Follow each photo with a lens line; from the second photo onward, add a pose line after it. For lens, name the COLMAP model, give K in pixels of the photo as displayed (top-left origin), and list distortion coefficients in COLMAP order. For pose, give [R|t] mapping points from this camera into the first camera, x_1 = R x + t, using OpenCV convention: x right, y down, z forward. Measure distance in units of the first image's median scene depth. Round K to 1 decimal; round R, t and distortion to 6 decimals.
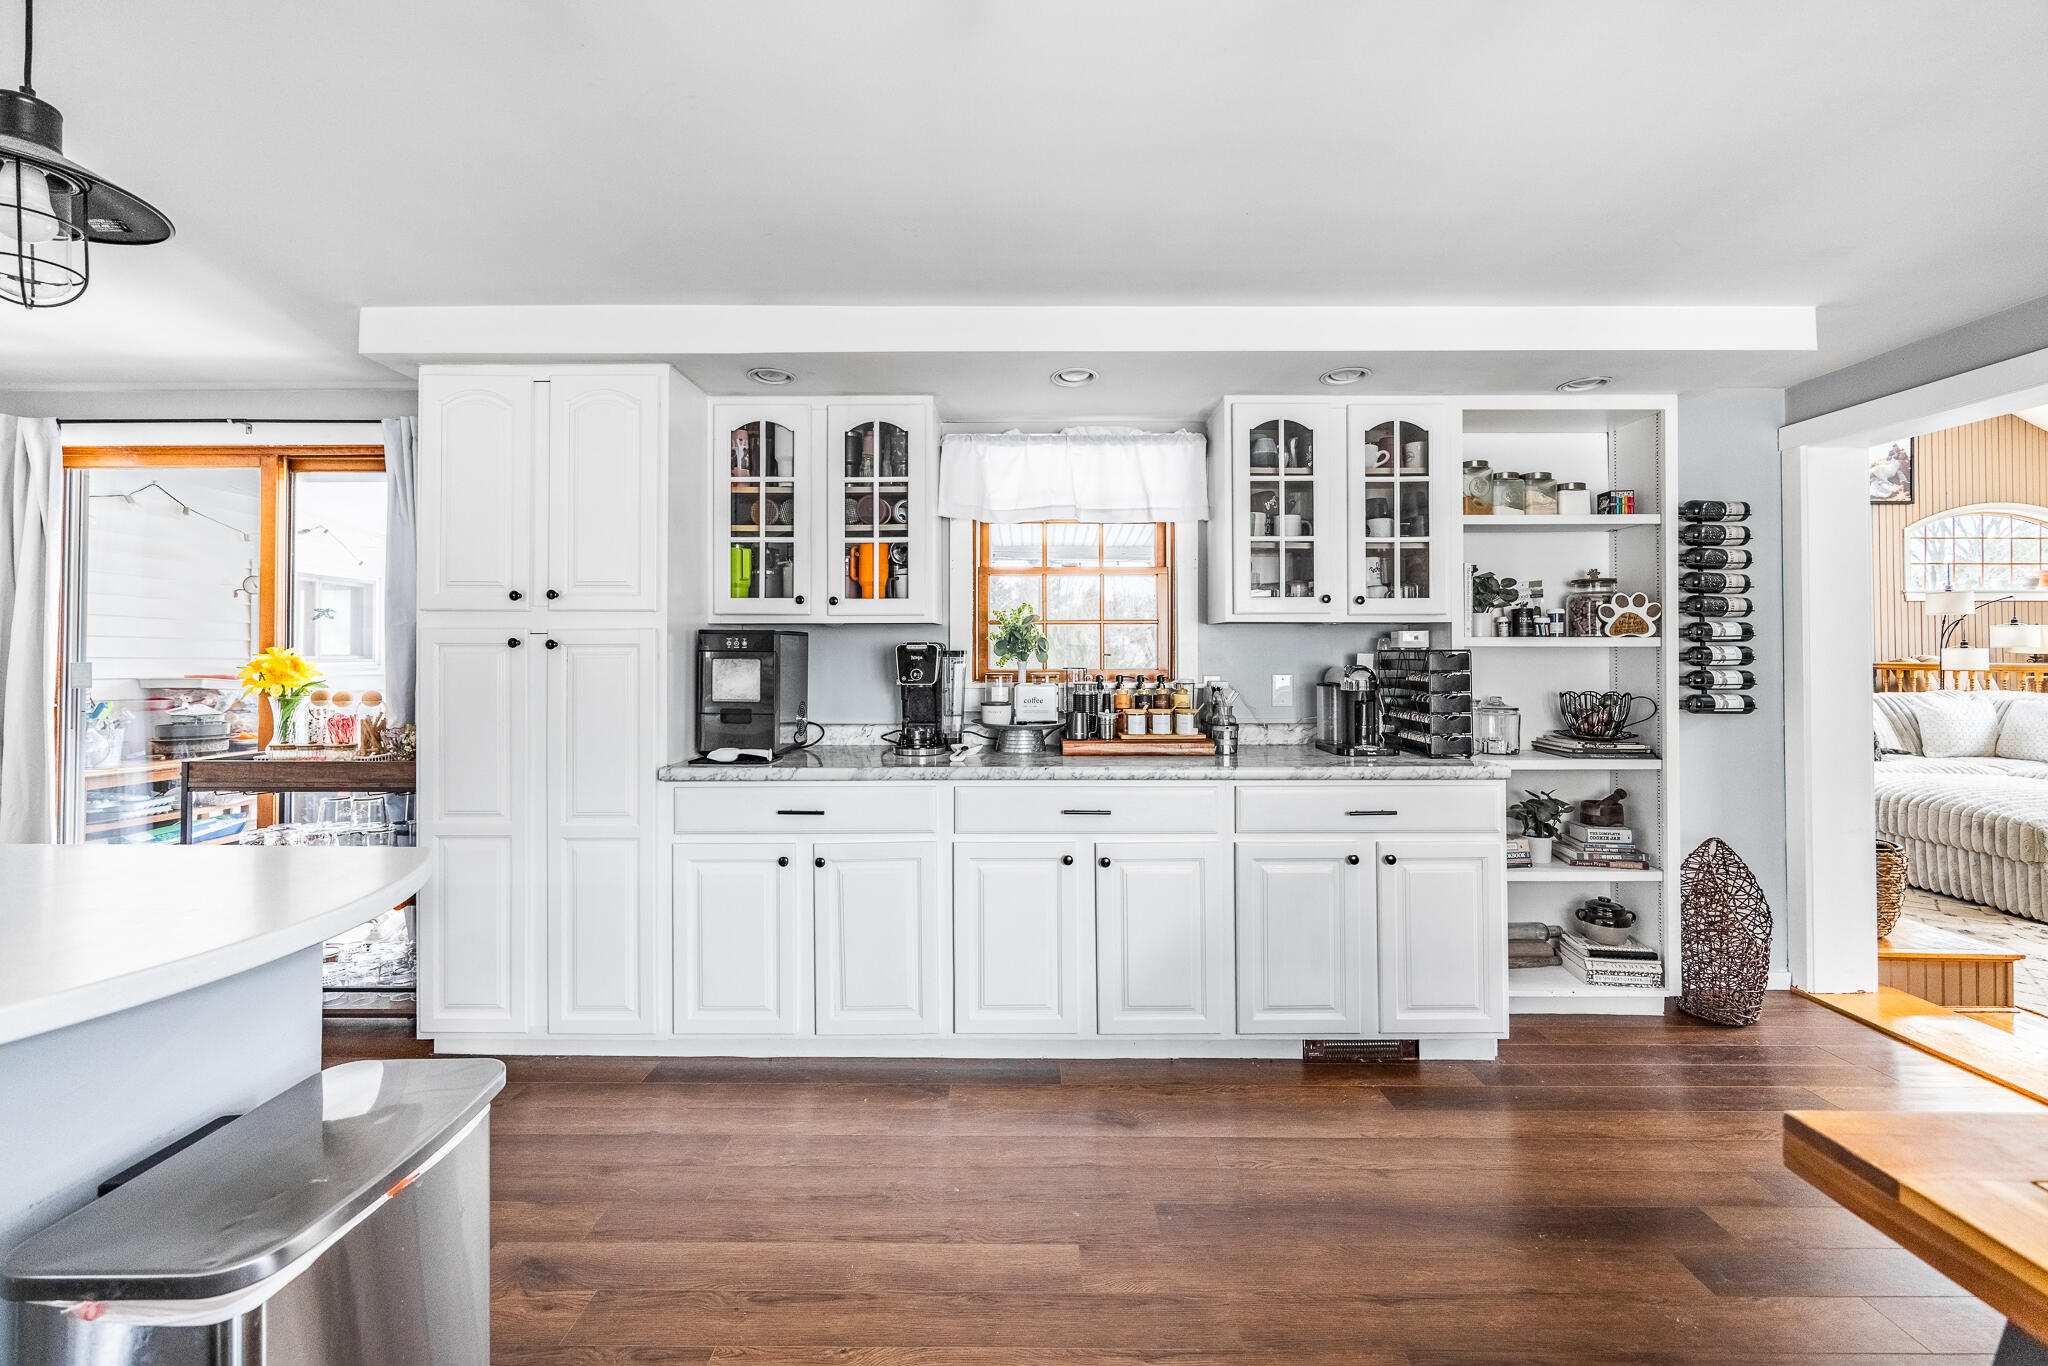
lens RADIAL K [[794.2, 0, 1019.5], [0, 794.2, 641.8], [0, 0, 1]] dist [0.000817, 0.000424]
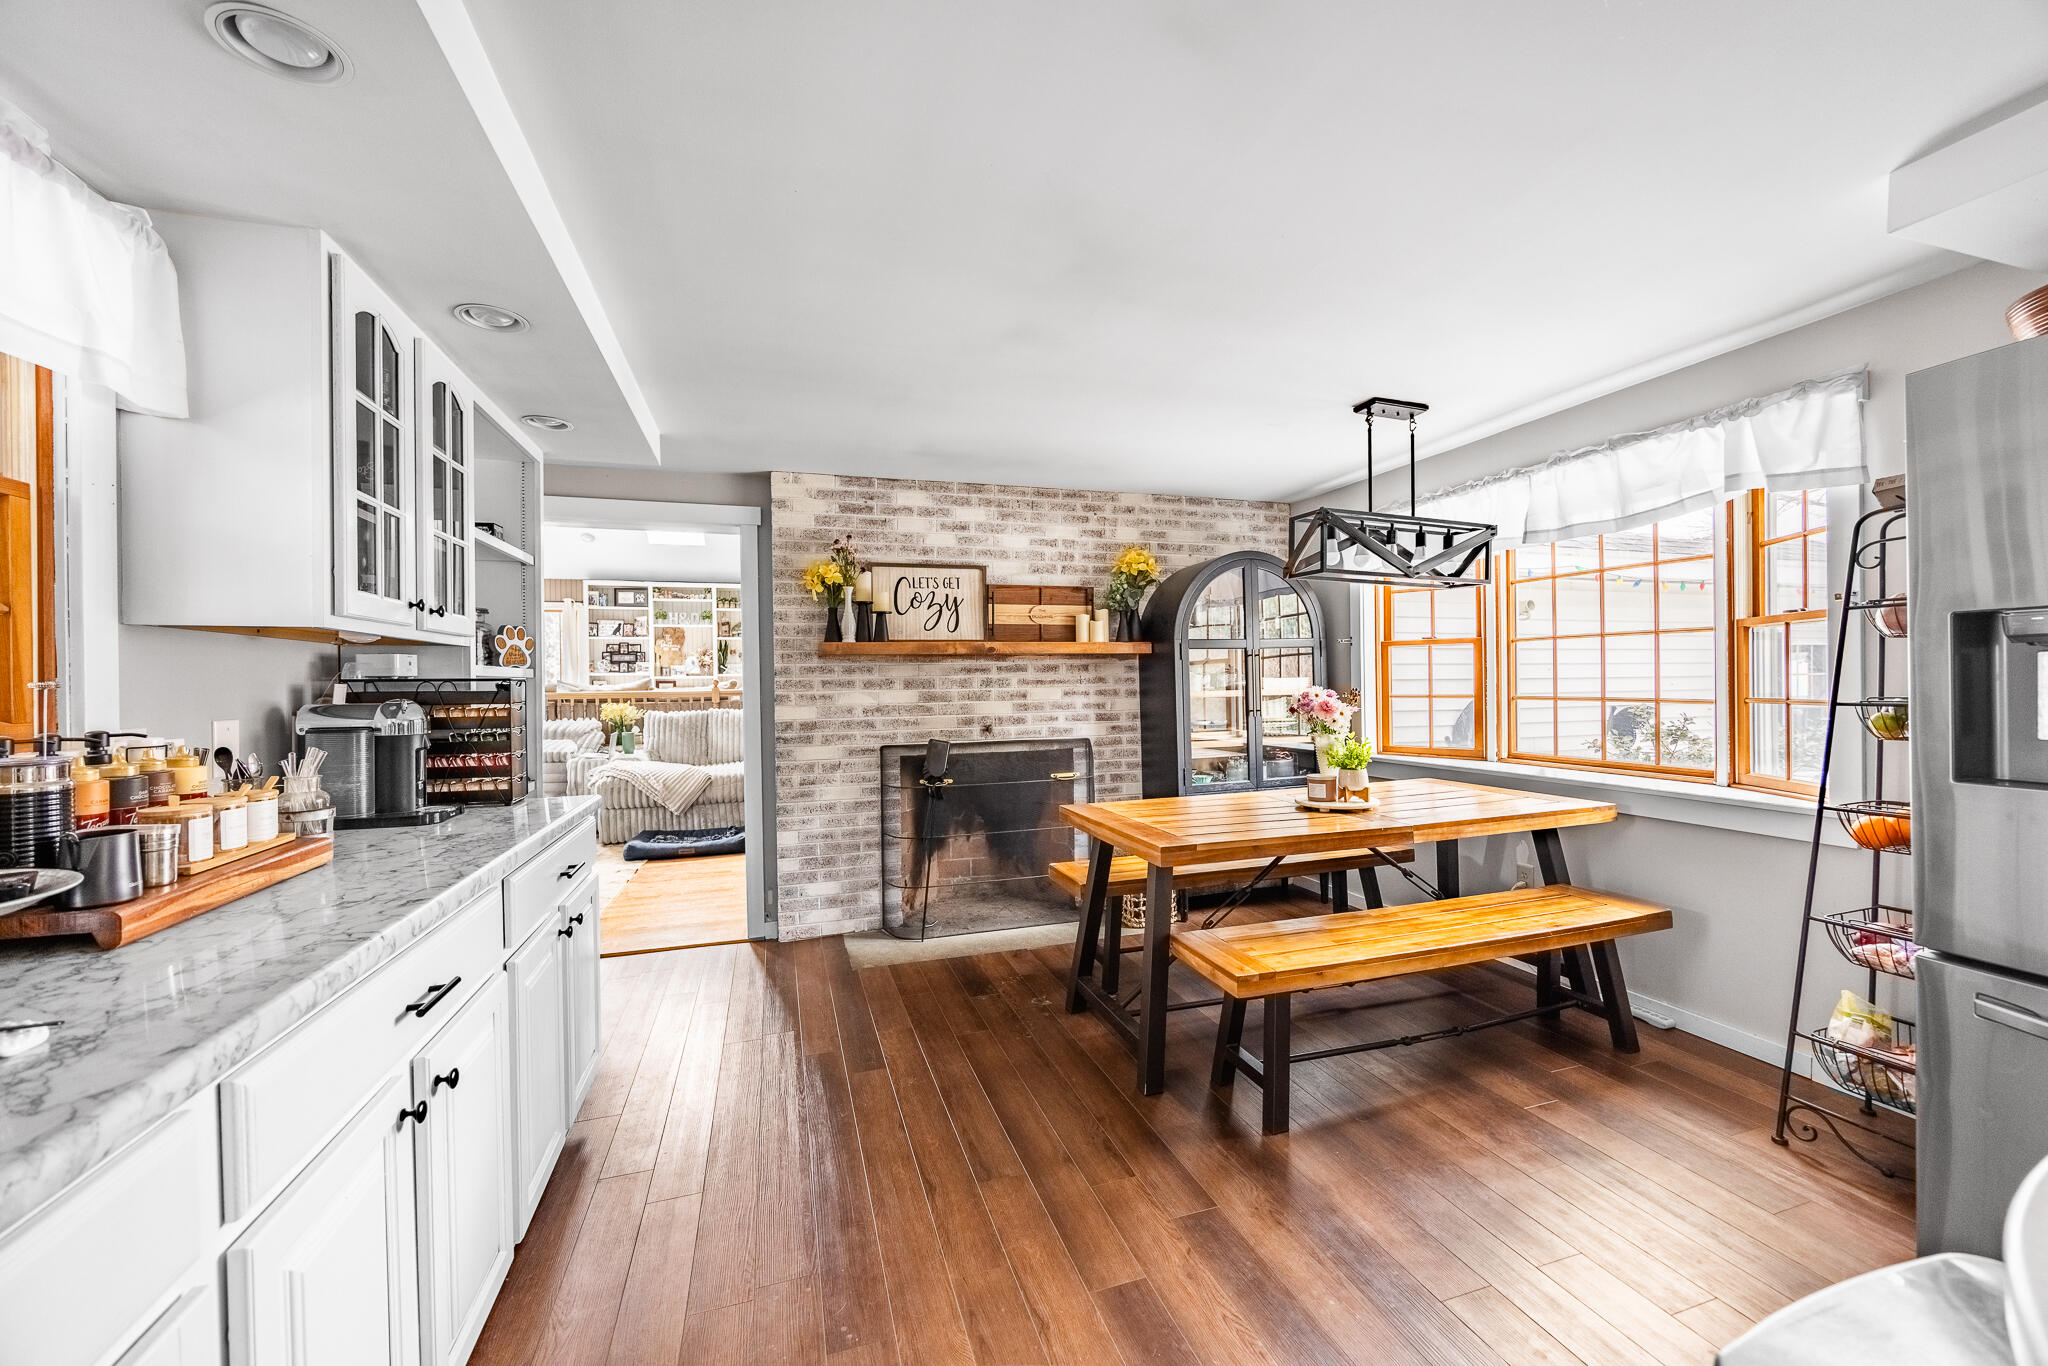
lens RADIAL K [[794.2, 0, 1024.5], [0, 794.2, 682.3], [0, 0, 1]] dist [0.000817, 0.000424]
pose [[-0.313238, 0.000375, 0.949675, -0.436032], [0.000587, 1.000000, -0.000202, 0.012889], [-0.949675, 0.000494, -0.313238, 0.696814]]
